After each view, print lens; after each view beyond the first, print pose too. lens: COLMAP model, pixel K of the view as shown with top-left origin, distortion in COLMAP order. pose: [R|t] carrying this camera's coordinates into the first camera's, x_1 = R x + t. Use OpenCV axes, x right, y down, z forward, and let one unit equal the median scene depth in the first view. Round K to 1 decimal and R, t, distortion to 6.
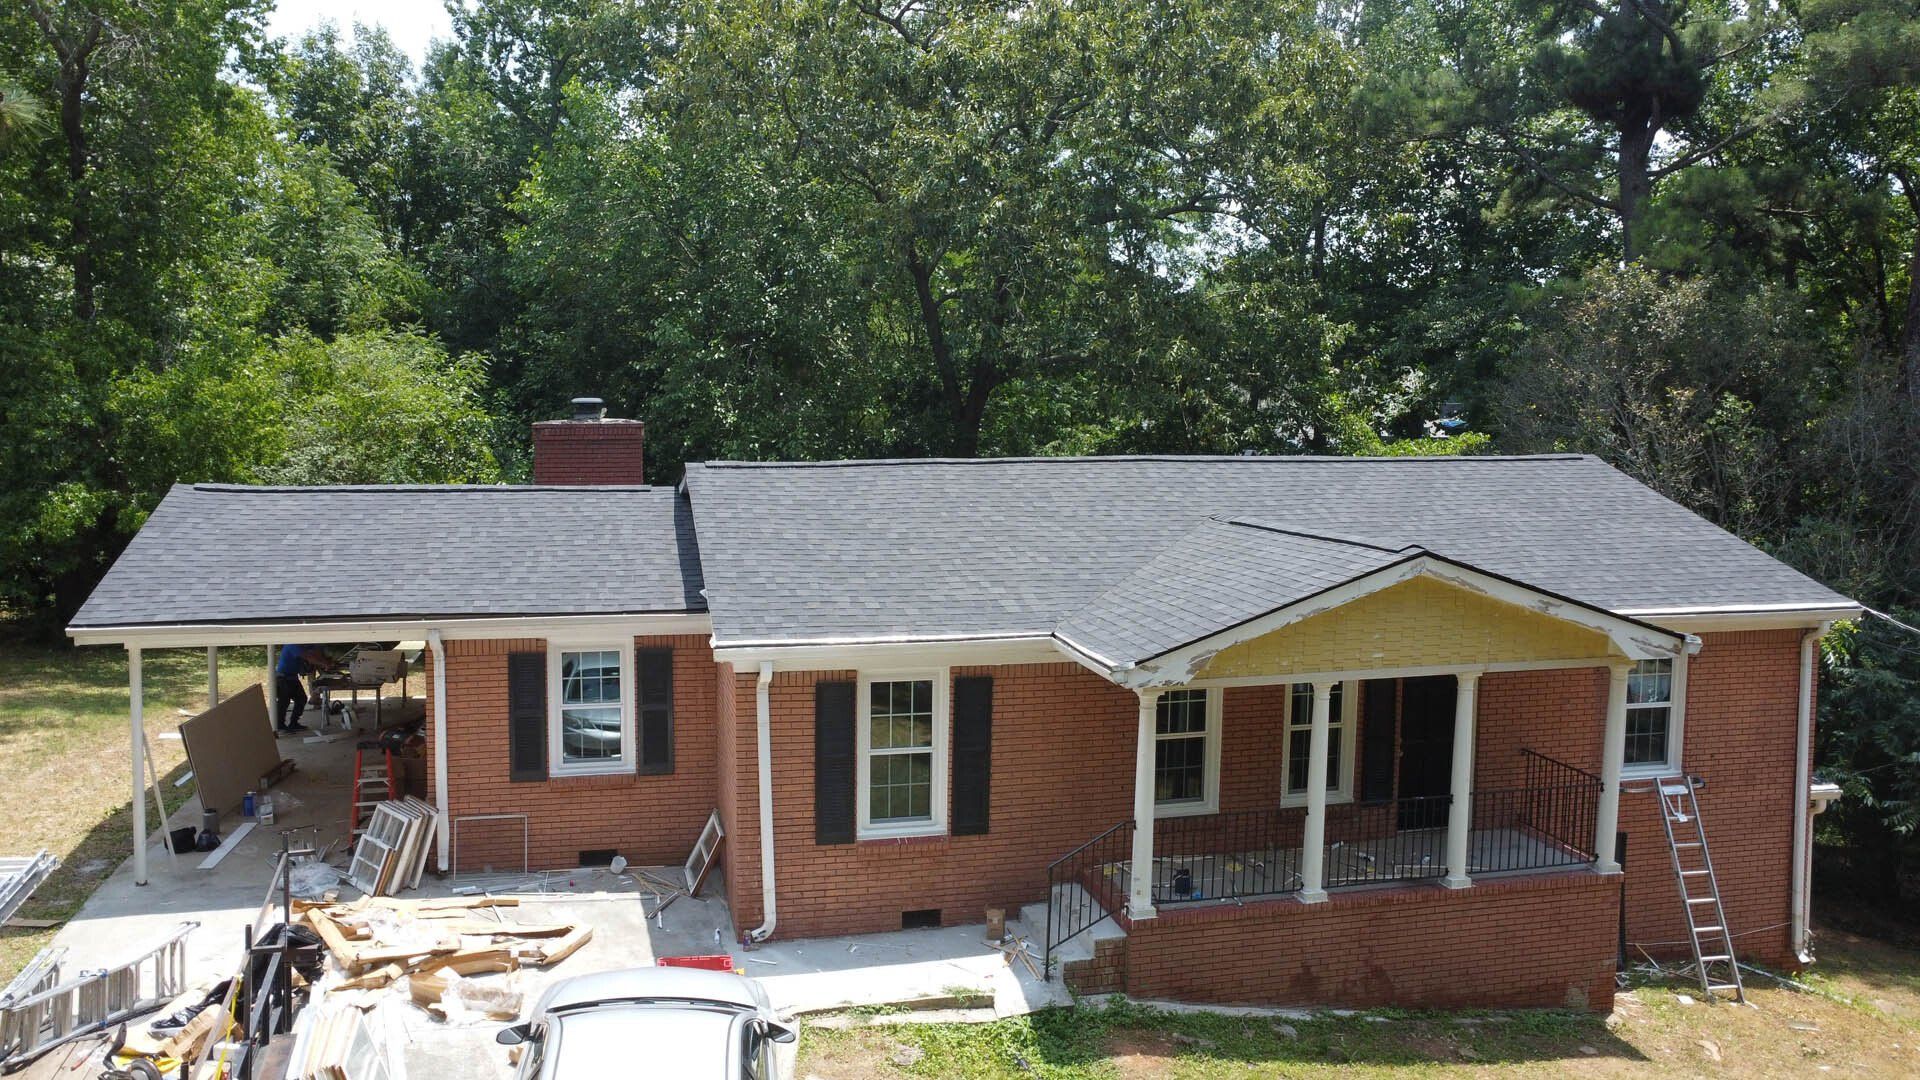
lens RADIAL K [[1442.3, 0, 960.0], [0, 1442.3, 540.0], [0, 0, 1]] dist [-0.116871, 0.194995]
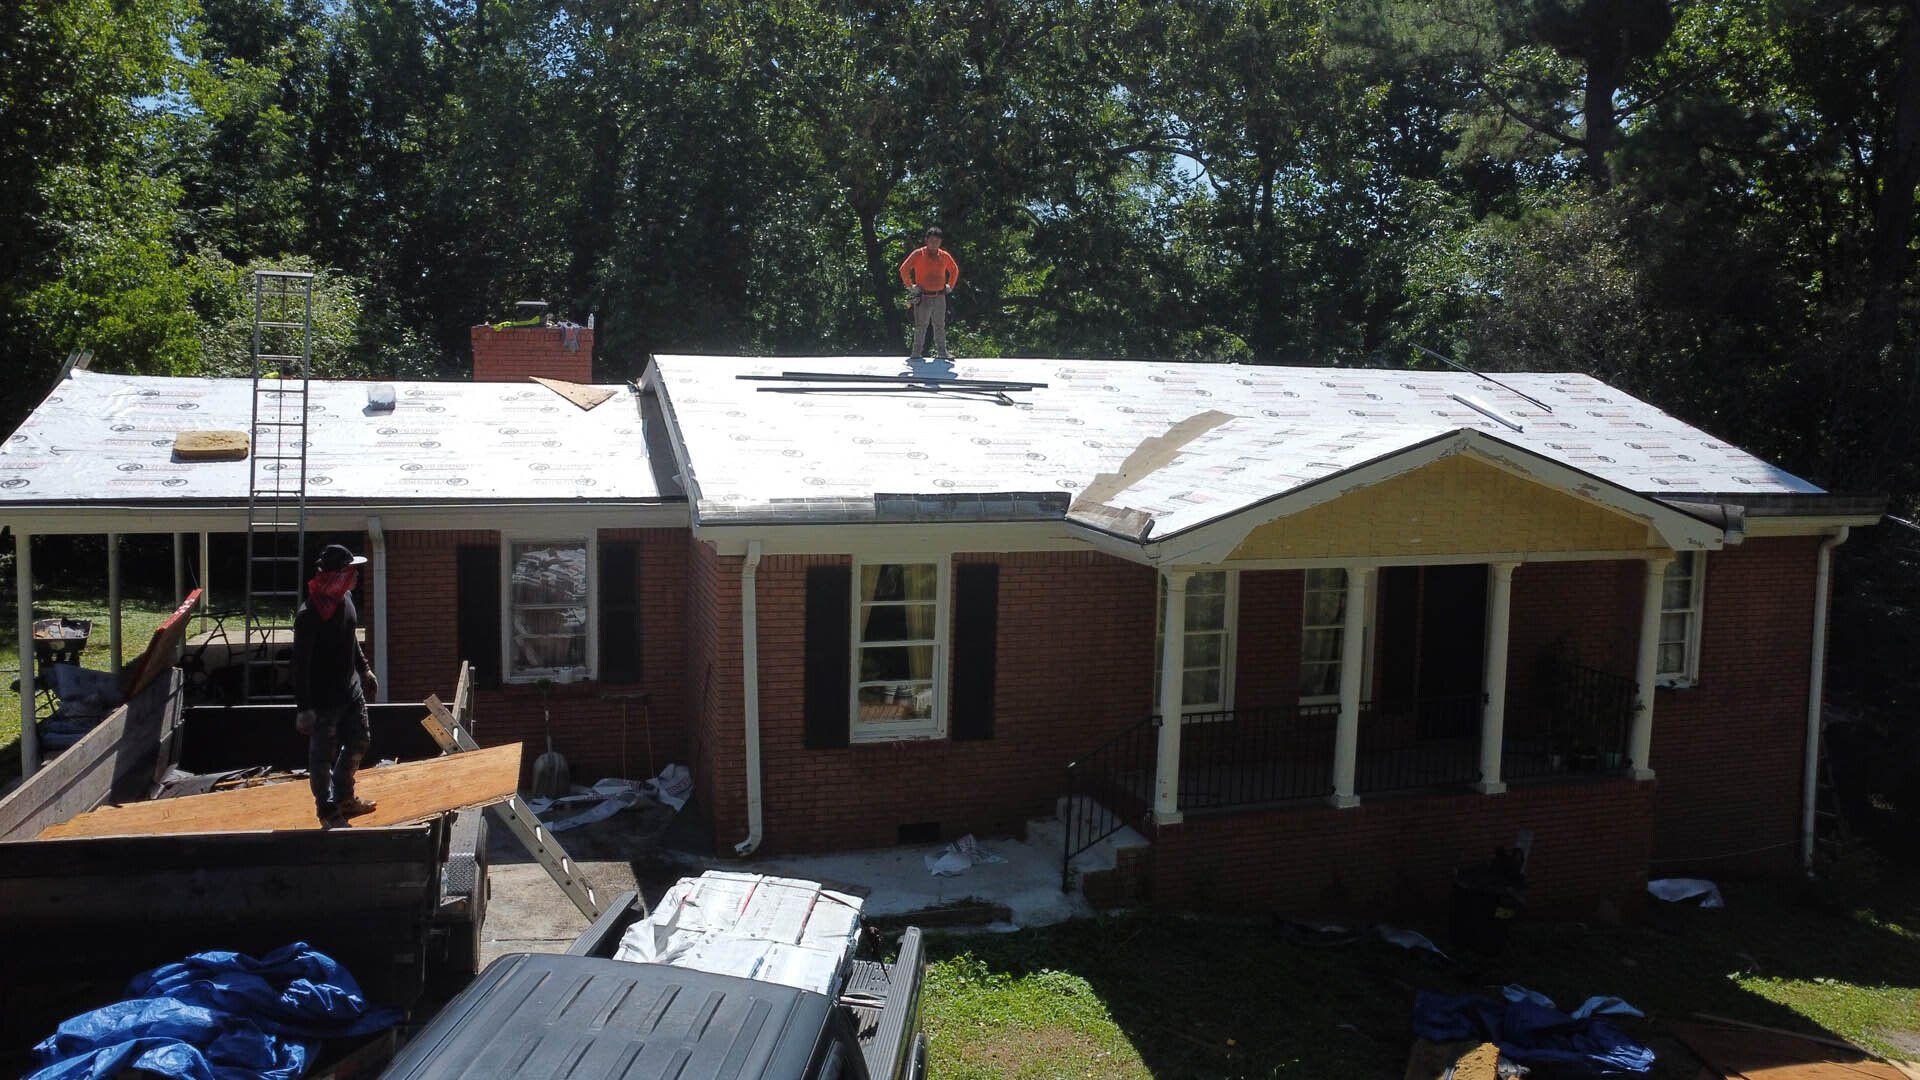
lens RADIAL K [[1442.3, 0, 960.0], [0, 1442.3, 540.0], [0, 0, 1]] dist [-0.116871, 0.194995]
pose [[0.998408, 0.000516, 0.056399, -0.053660], [-0.001094, 0.999947, 0.010221, 0.070174], [-0.056390, -0.010267, 0.998356, 0.089145]]
